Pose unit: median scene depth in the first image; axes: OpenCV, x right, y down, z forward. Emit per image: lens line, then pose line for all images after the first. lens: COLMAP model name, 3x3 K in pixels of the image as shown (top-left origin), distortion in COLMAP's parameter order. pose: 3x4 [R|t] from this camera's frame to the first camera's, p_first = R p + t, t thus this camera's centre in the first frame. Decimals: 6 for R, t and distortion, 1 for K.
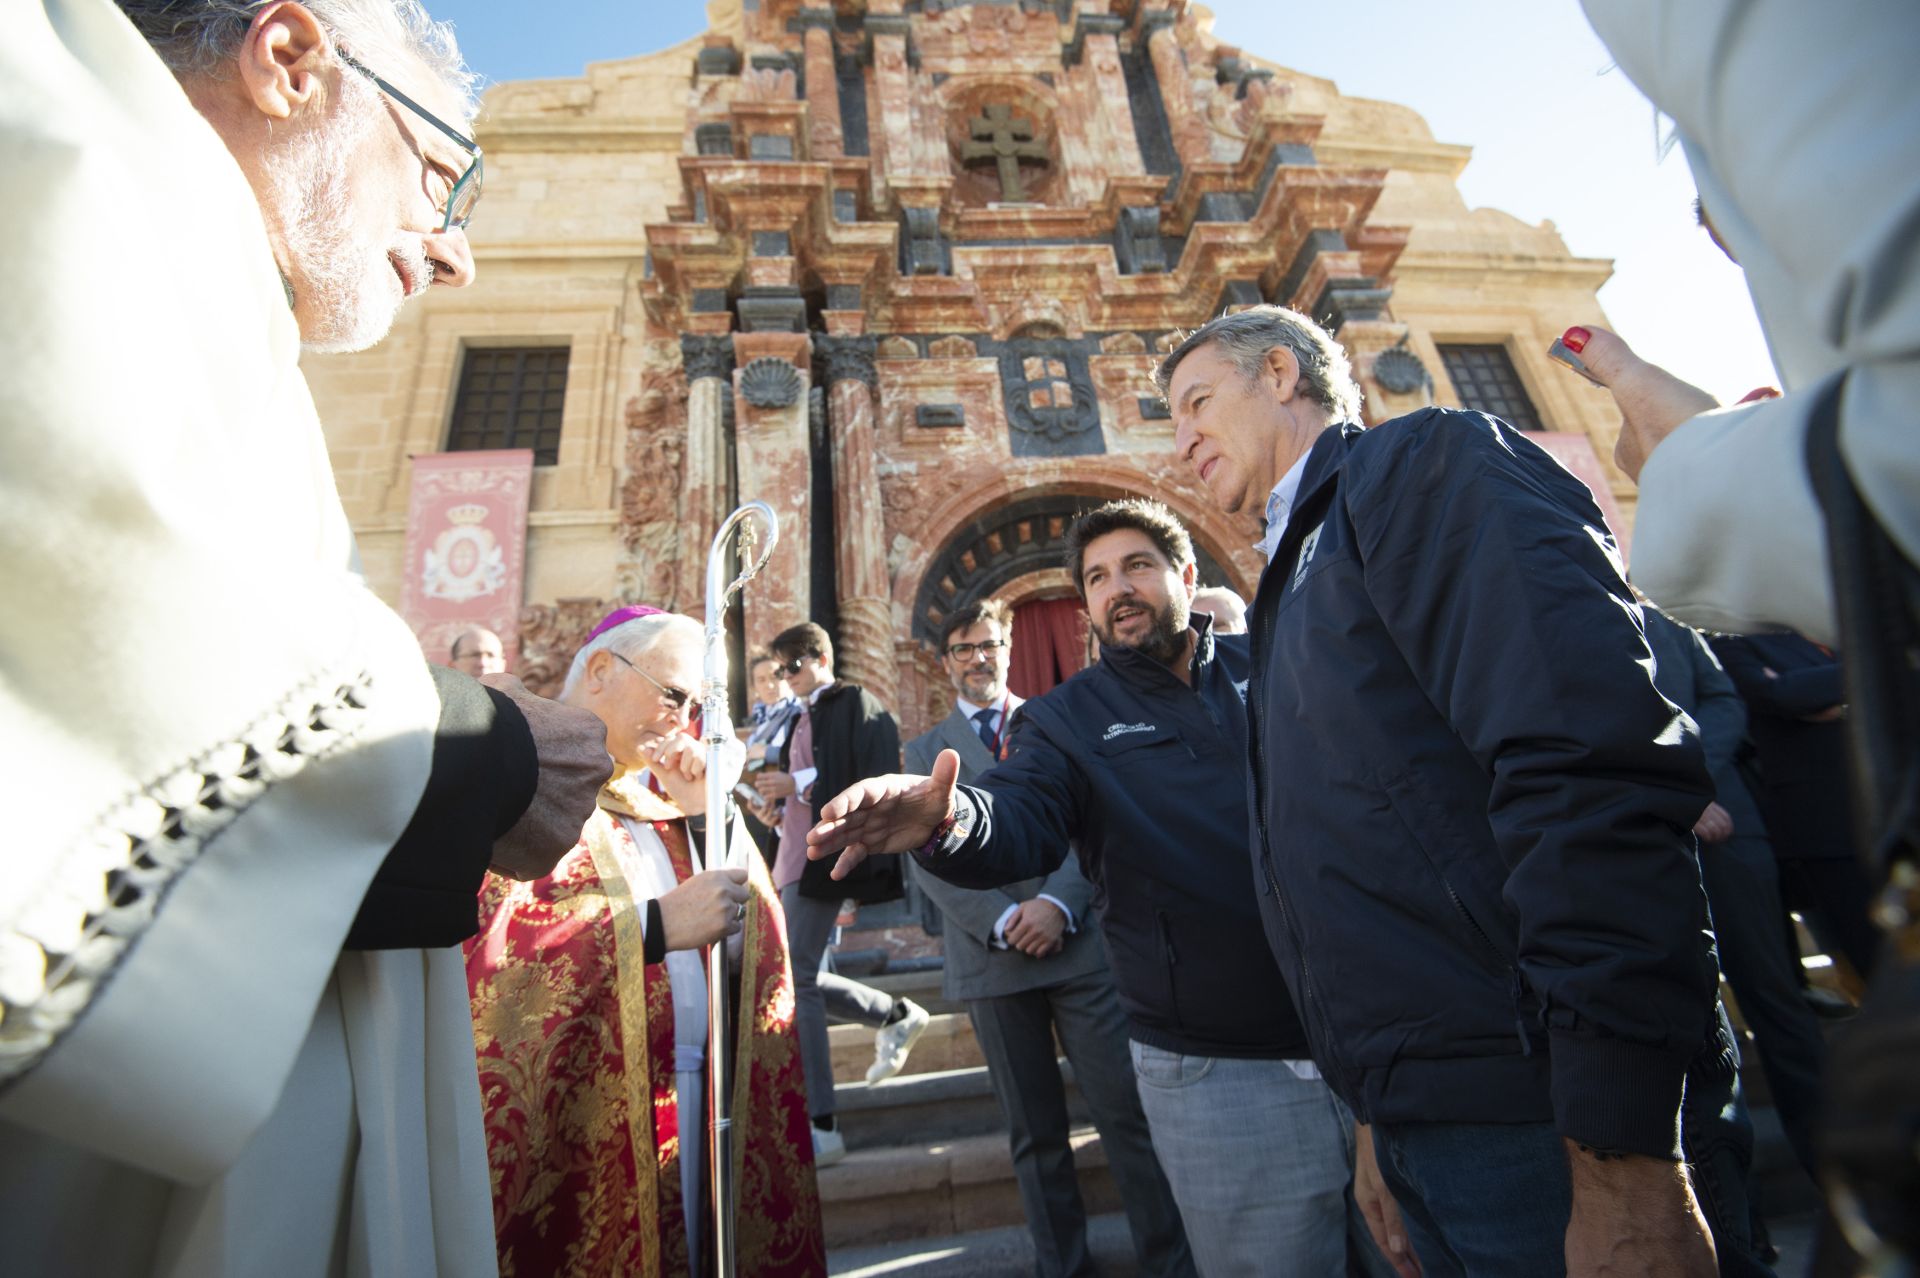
lens RADIAL K [[884.0, 0, 960.0], [0, 884.0, 639.0], [0, 0, 1]] dist [-0.001312, -0.038055]
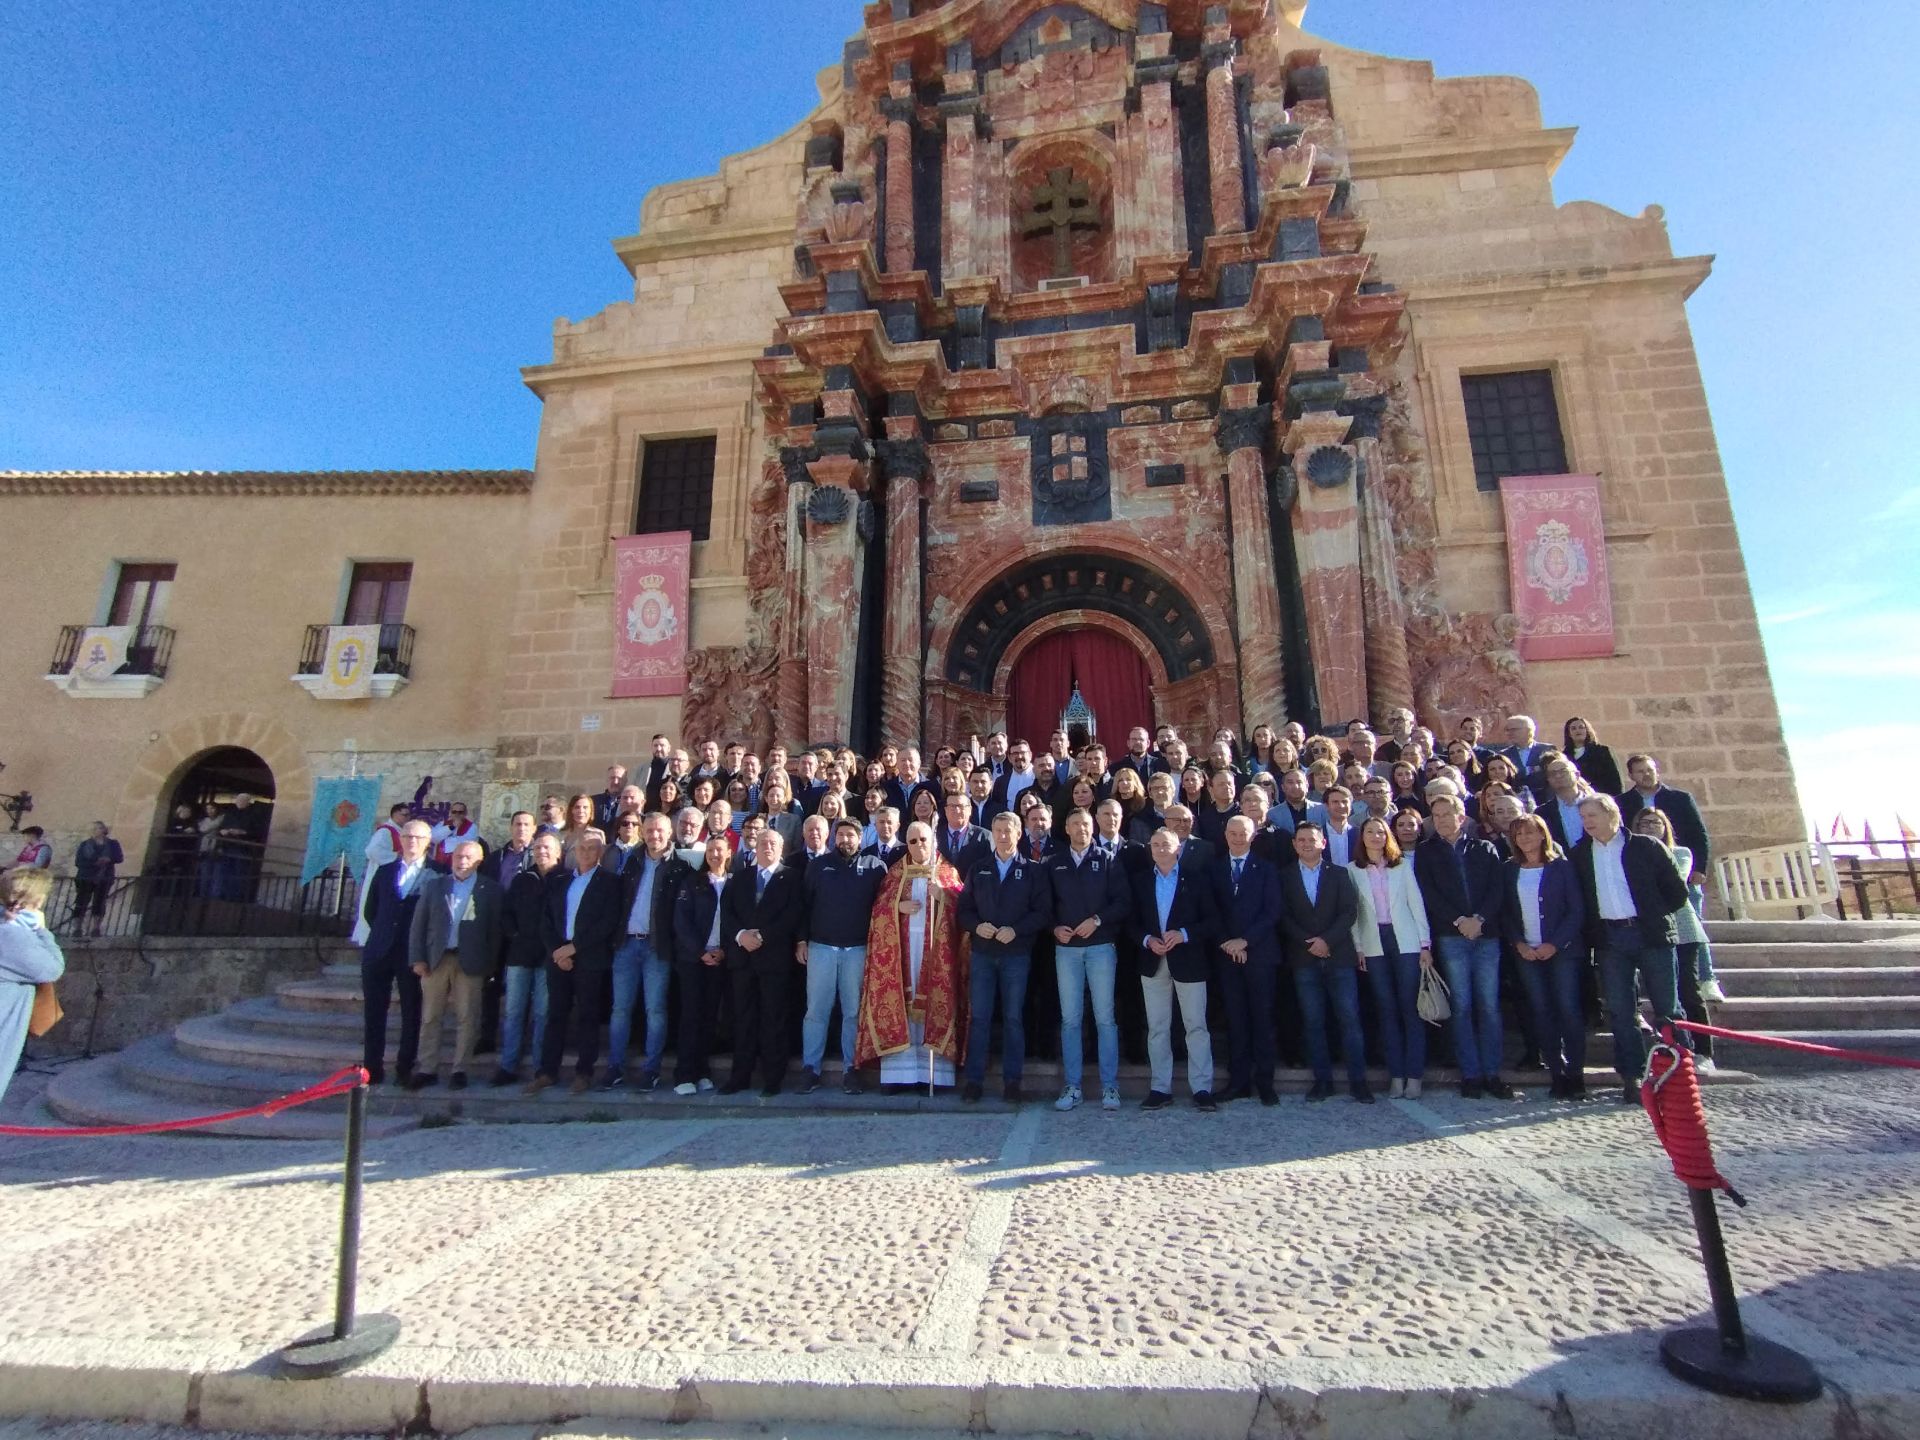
lens RADIAL K [[843.2, 0, 929.1], [0, 843.2, 744.3], [0, 0, 1]] dist [-0.007315, 0.000060]
pose [[0.967688, 0.038858, -0.249138, 0.219996], [0.012299, 0.979605, 0.200558, -0.138458], [0.251850, -0.197142, 0.947474, -0.233941]]
